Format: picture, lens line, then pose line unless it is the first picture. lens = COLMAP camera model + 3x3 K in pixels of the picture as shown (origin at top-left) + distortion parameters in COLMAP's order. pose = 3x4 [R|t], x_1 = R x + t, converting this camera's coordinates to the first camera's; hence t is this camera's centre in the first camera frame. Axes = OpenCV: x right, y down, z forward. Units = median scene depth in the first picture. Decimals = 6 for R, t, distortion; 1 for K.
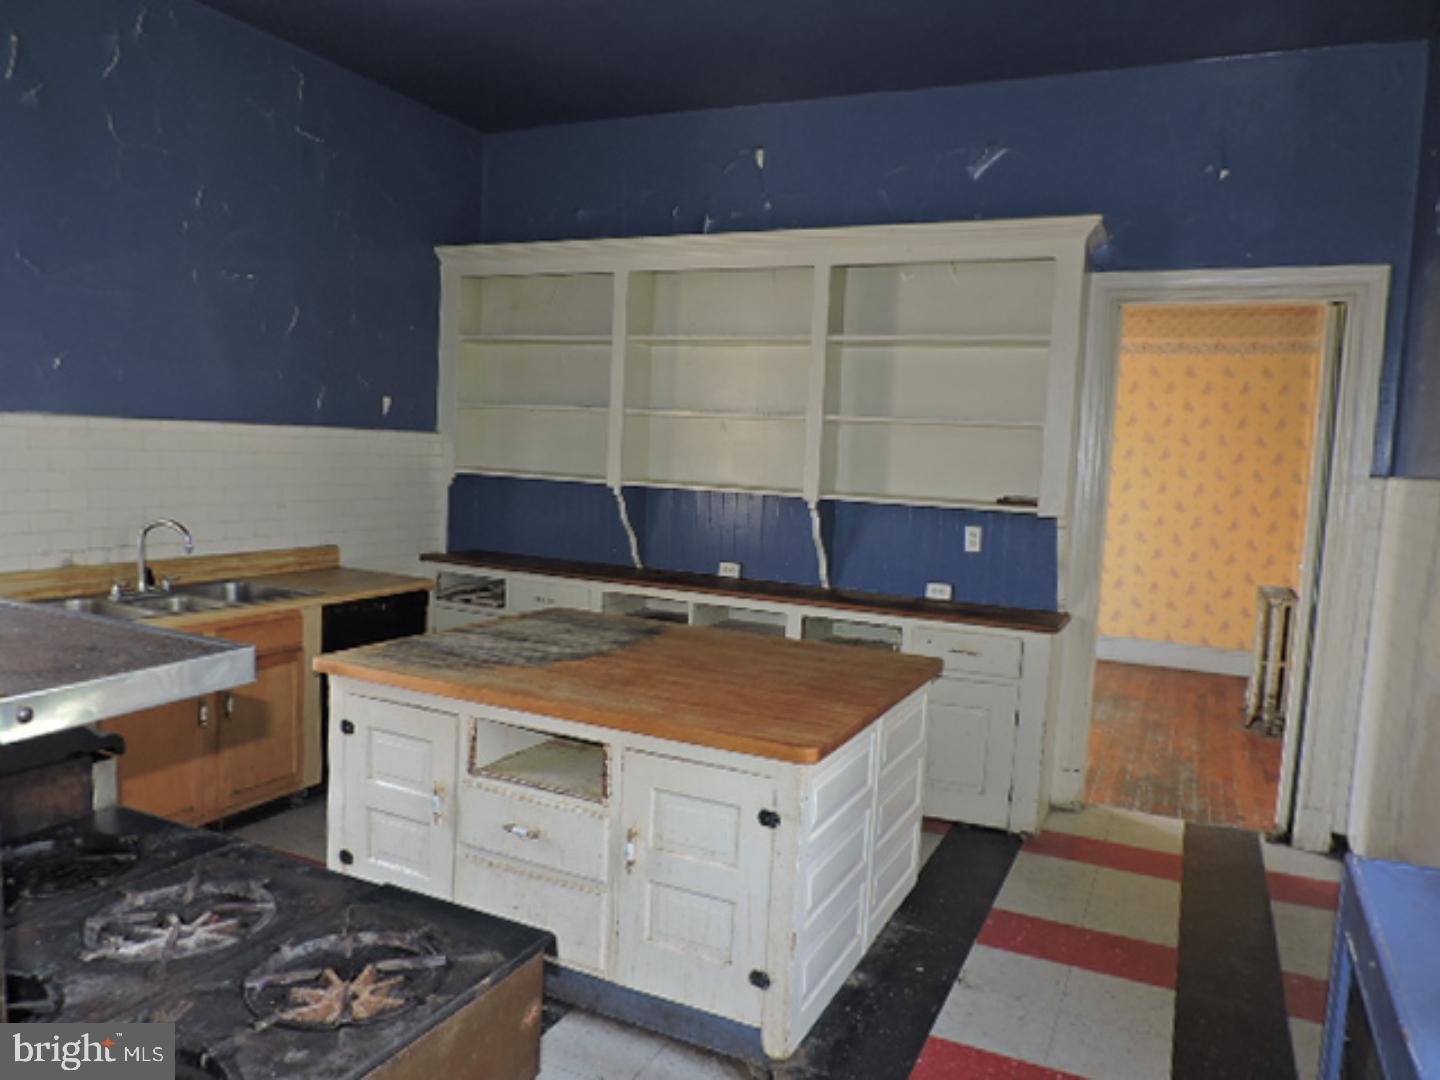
lens RADIAL K [[1048.1, 0, 727.4], [0, 1048.1, 545.8], [0, 0, 1]] dist [-0.006742, 0.000142]
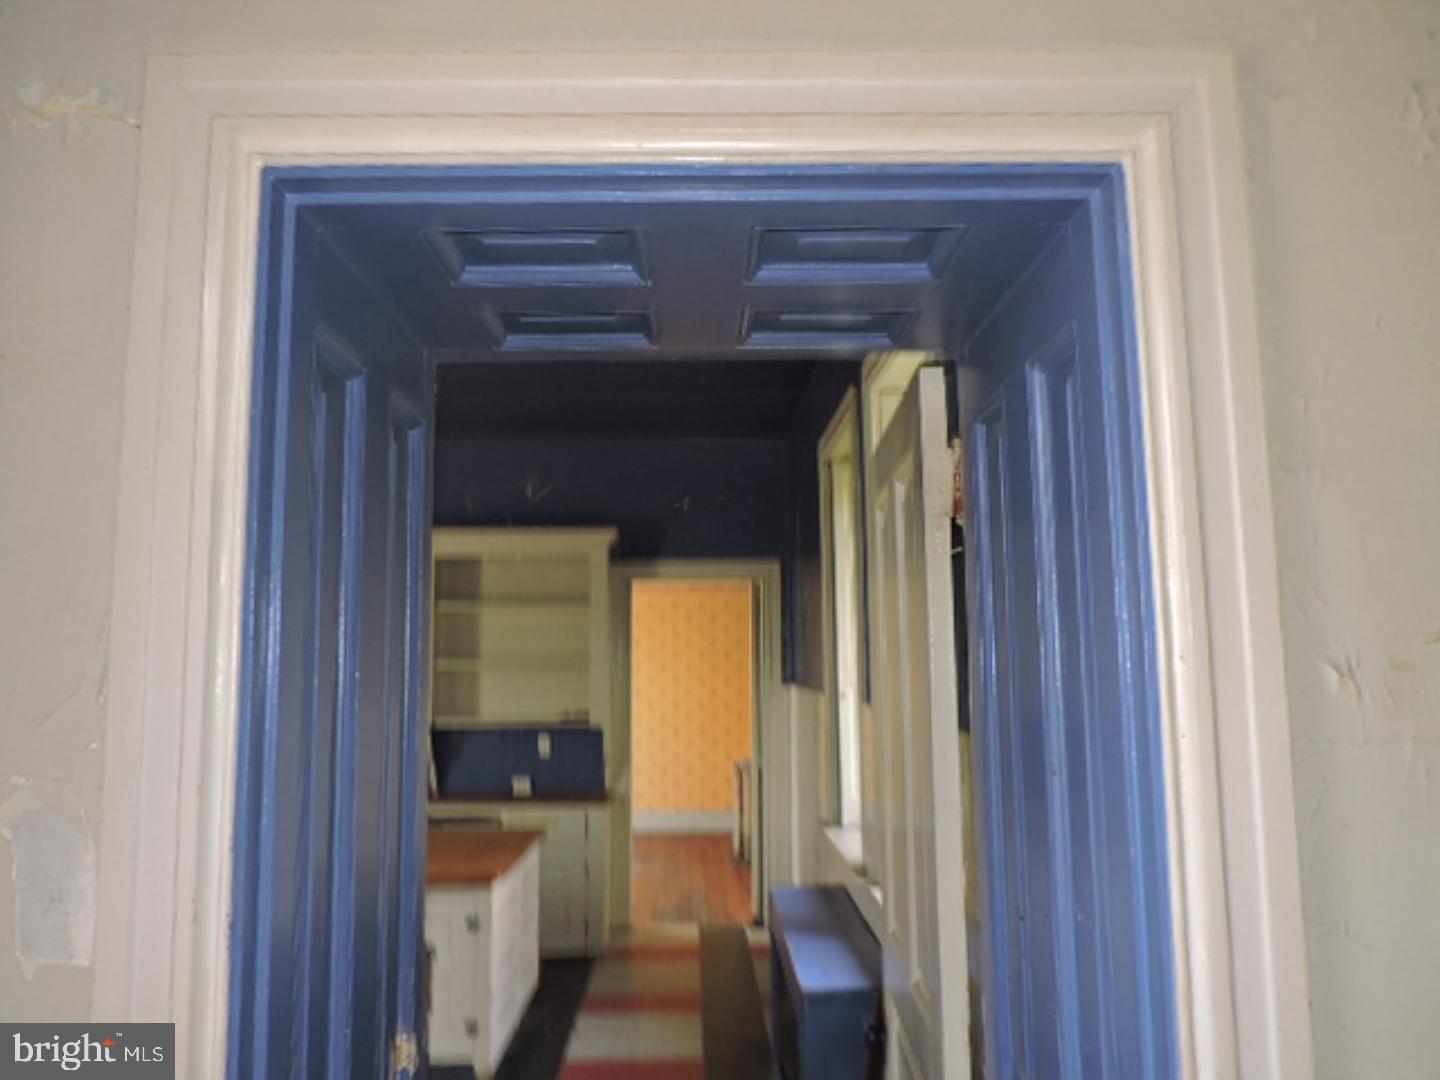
lens RADIAL K [[1049.7, 0, 716.8], [0, 1049.7, 523.5], [0, 0, 1]] dist [0.001302, 0.000562]
pose [[0.898296, 0.003462, 0.439378, -0.183270], [0.089713, 0.977459, -0.191117, -0.005646], [-0.430135, 0.211097, 0.877737, -0.407335]]
